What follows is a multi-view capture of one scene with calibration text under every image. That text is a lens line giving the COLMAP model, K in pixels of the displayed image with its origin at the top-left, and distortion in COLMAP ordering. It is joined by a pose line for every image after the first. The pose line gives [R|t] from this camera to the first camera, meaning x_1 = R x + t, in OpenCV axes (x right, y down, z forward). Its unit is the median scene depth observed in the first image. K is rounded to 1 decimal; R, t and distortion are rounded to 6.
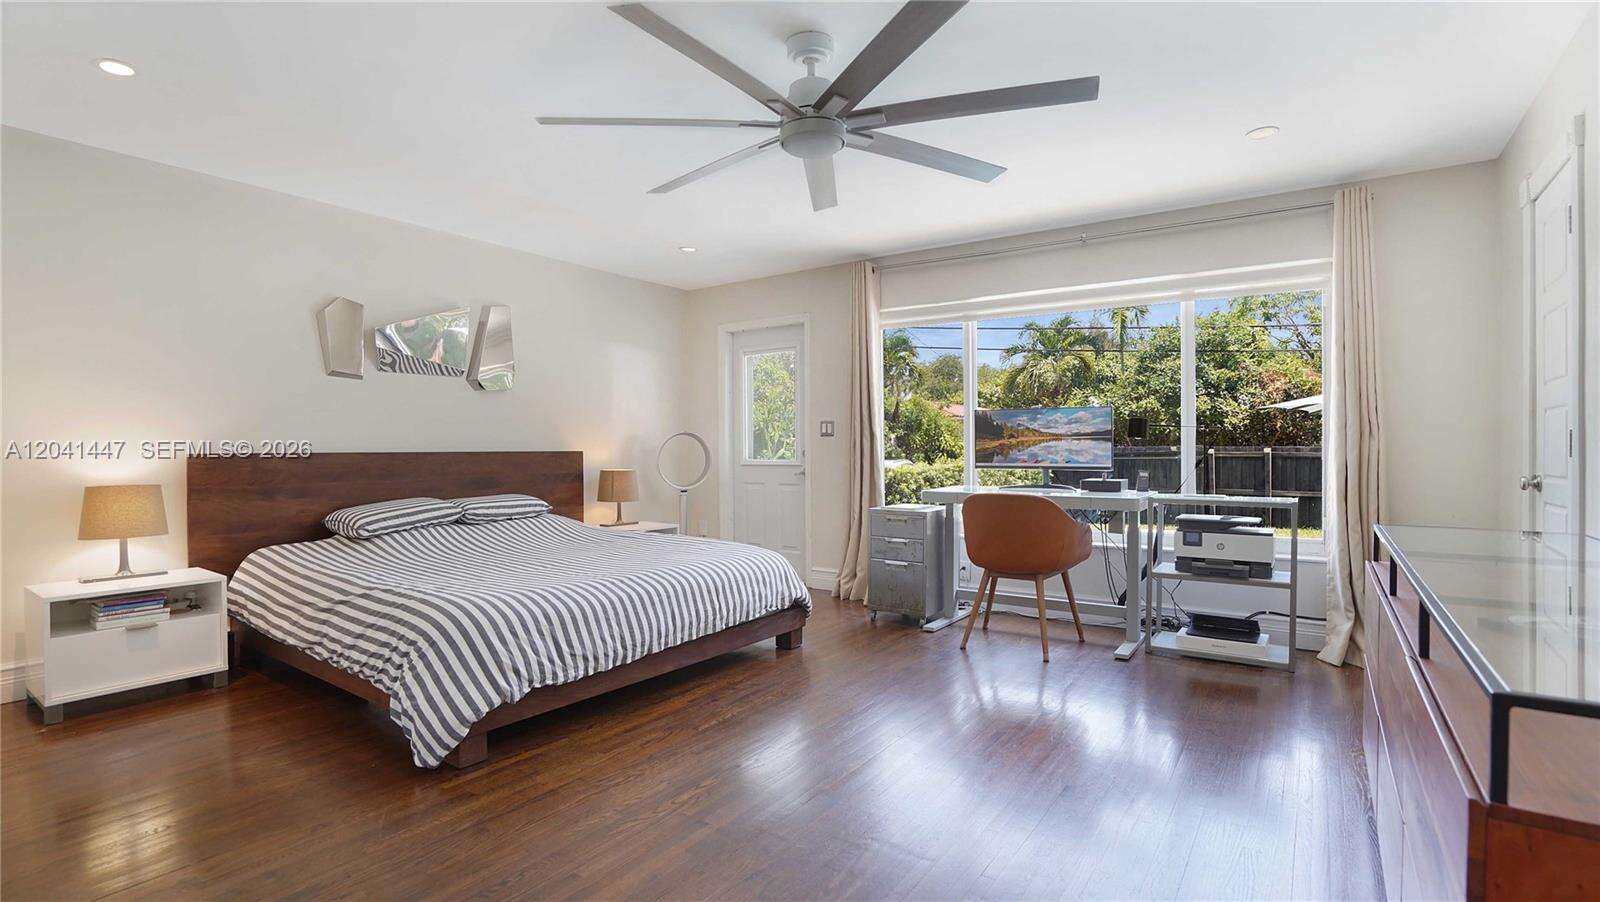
lens RADIAL K [[742.2, 0, 800.0], [0, 742.2, 451.0], [0, 0, 1]] dist [-0.036846, 0.000564]
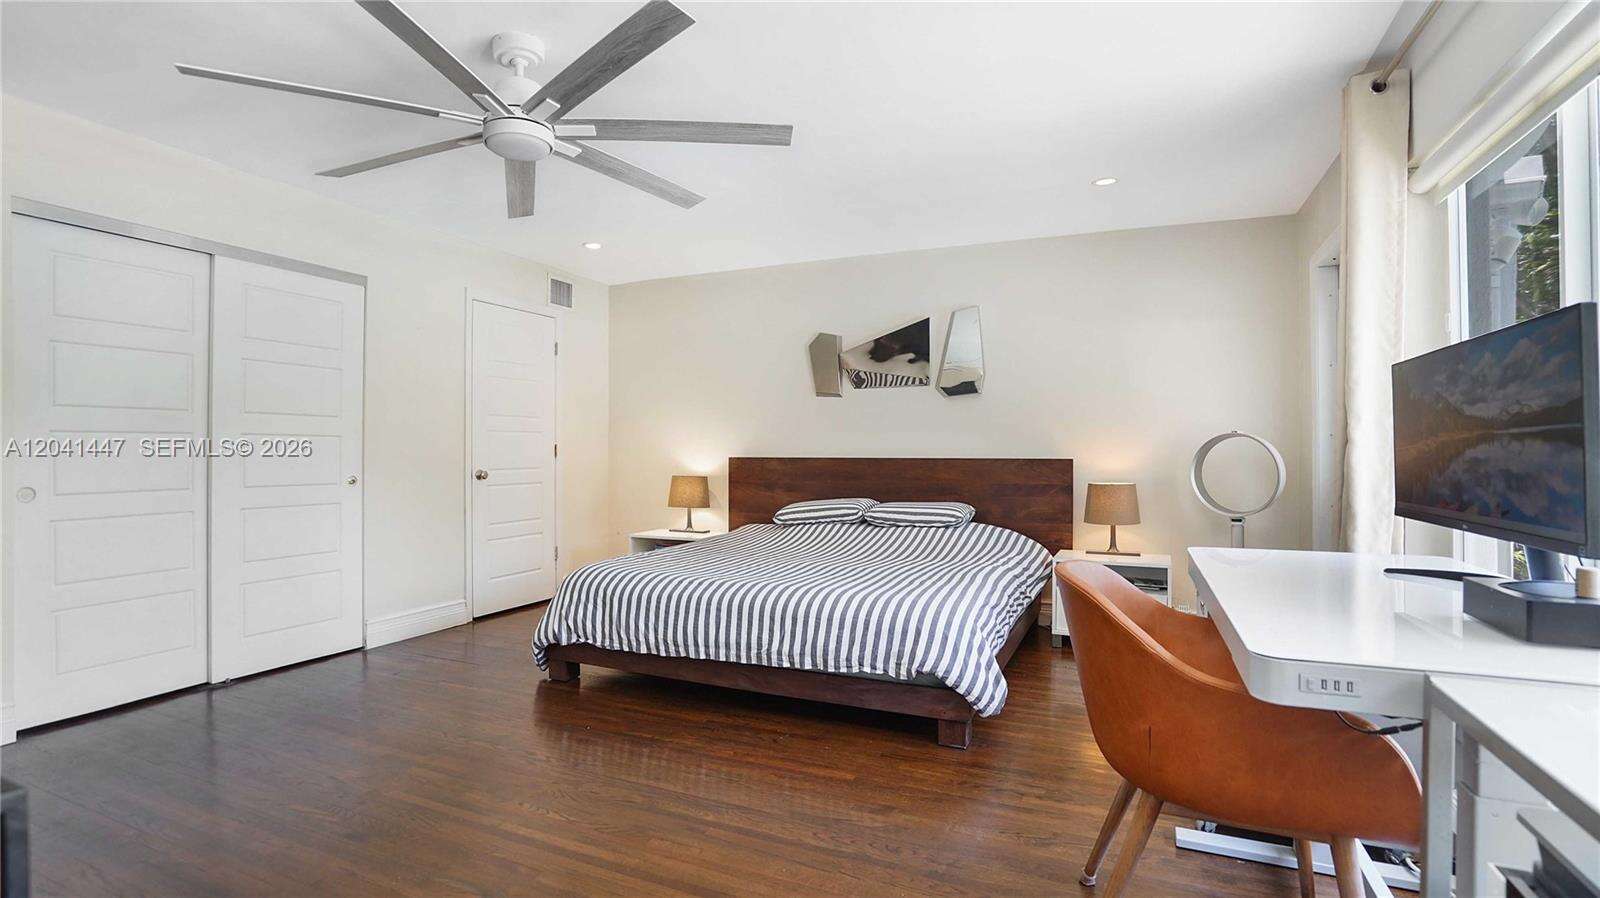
lens RADIAL K [[748.1, 0, 782.8], [0, 748.1, 454.1], [0, 0, 1]] dist [-0.042405, 0.000489]
pose [[0.191009, 0.004670, -0.981577, 0.591038], [-0.006199, 0.999974, 0.003552, -0.007916], [0.981569, 0.005406, 0.191033, 0.658518]]
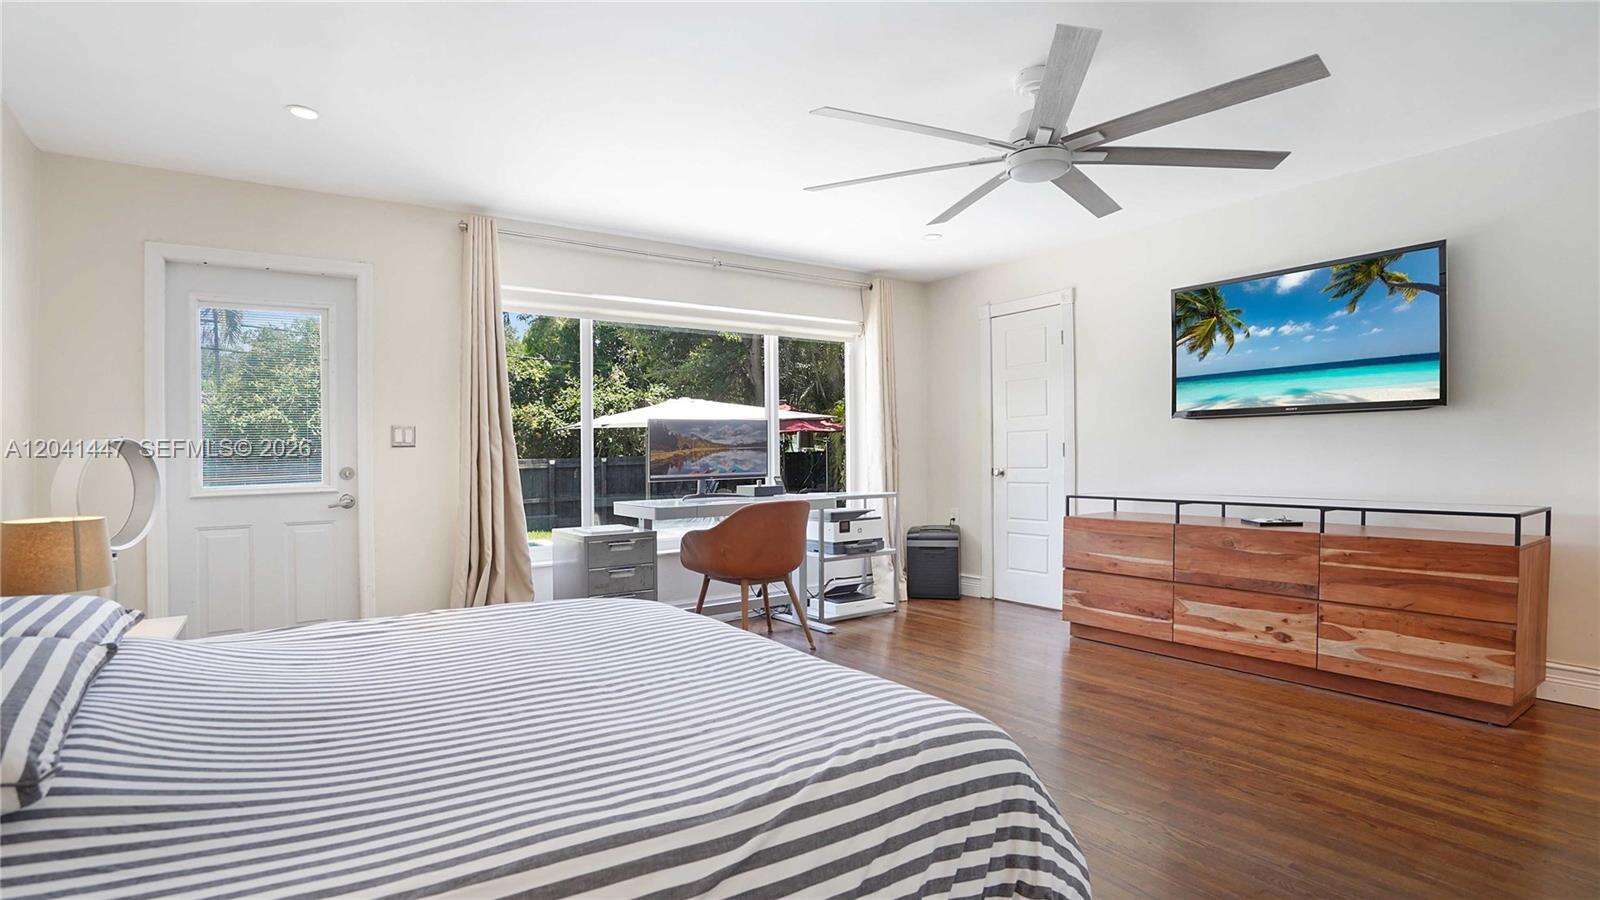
lens RADIAL K [[742.2, 0, 800.0], [0, 742.2, 450.0], [0, 0, 1]] dist [-0.036846, 0.000564]
pose [[0.355561, 0.001095, 0.934652, -0.612975], [0.020764, 0.999743, -0.009070, -0.003876], [-0.934422, 0.022633, 0.355447, 0.522387]]
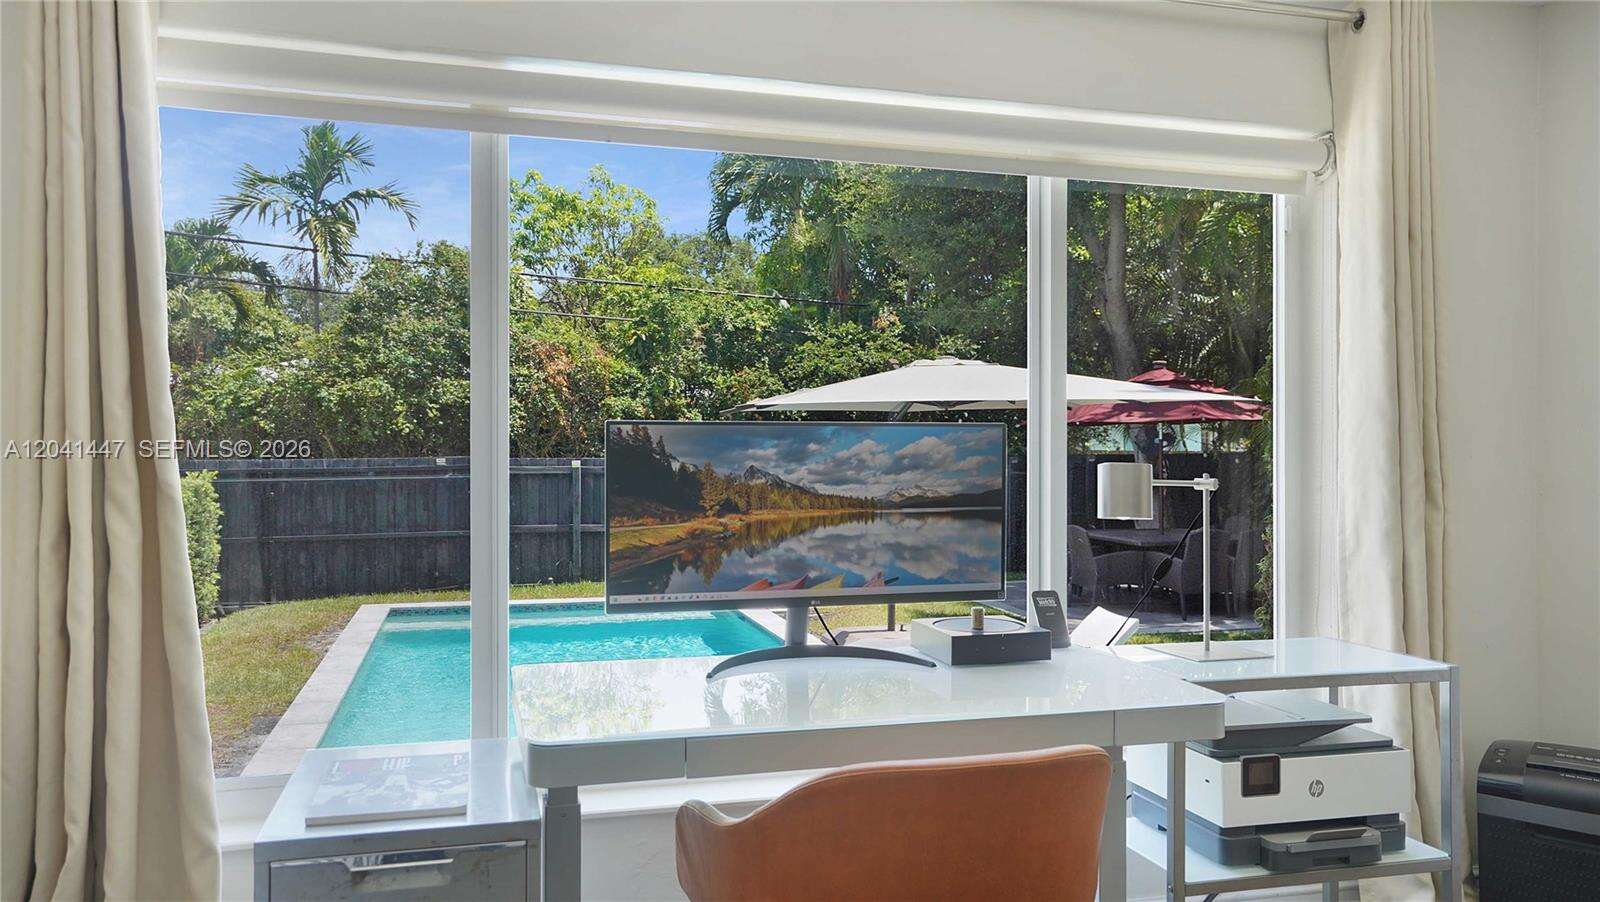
lens RADIAL K [[1139.5, 0, 840.6], [0, 1139.5, 415.5], [0, 0, 1]] dist [-0.005028, 0.092370]
pose [[0.626038, 0.024640, 0.779403, -0.069590], [0.000971, 0.999475, -0.032377, -0.045318], [-0.779792, 0.021025, 0.625685, 0.680453]]
